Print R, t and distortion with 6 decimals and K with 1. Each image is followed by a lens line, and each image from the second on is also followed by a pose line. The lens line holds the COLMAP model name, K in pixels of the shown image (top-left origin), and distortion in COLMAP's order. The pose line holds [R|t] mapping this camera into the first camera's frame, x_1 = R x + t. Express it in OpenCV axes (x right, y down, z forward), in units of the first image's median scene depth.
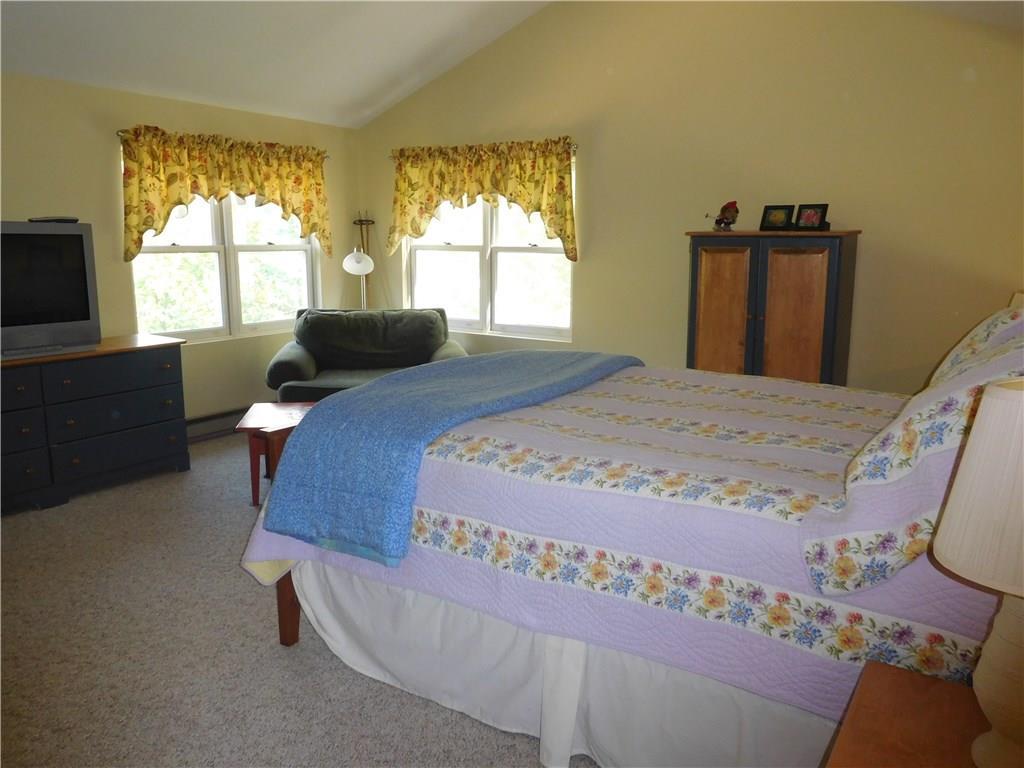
lens RADIAL K [[789.8, 0, 545.9], [0, 789.8, 385.6], [0, 0, 1]] dist [0.069590, 0.004688]
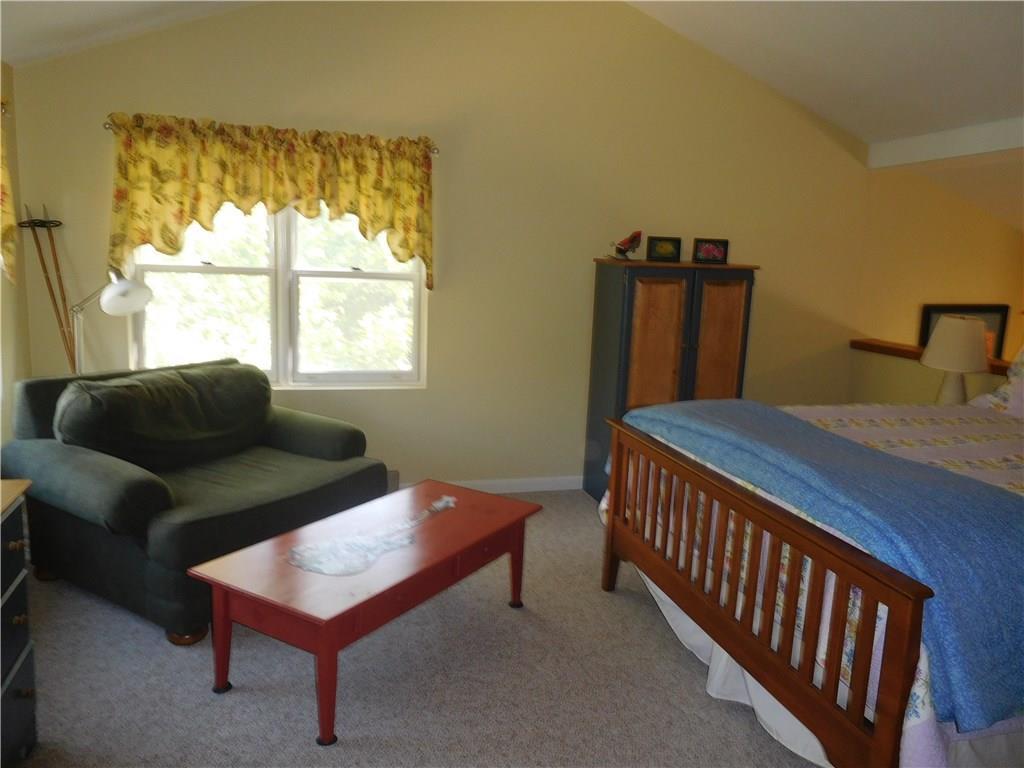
lens RADIAL K [[789.8, 0, 545.9], [0, 789.8, 385.6], [0, 0, 1]] dist [0.069590, 0.004688]
pose [[0.664031, -0.108242, 0.739828, -0.508833], [0.108886, 0.992917, 0.047540, -0.084187], [-0.739734, 0.048989, 0.671114, 0.361455]]
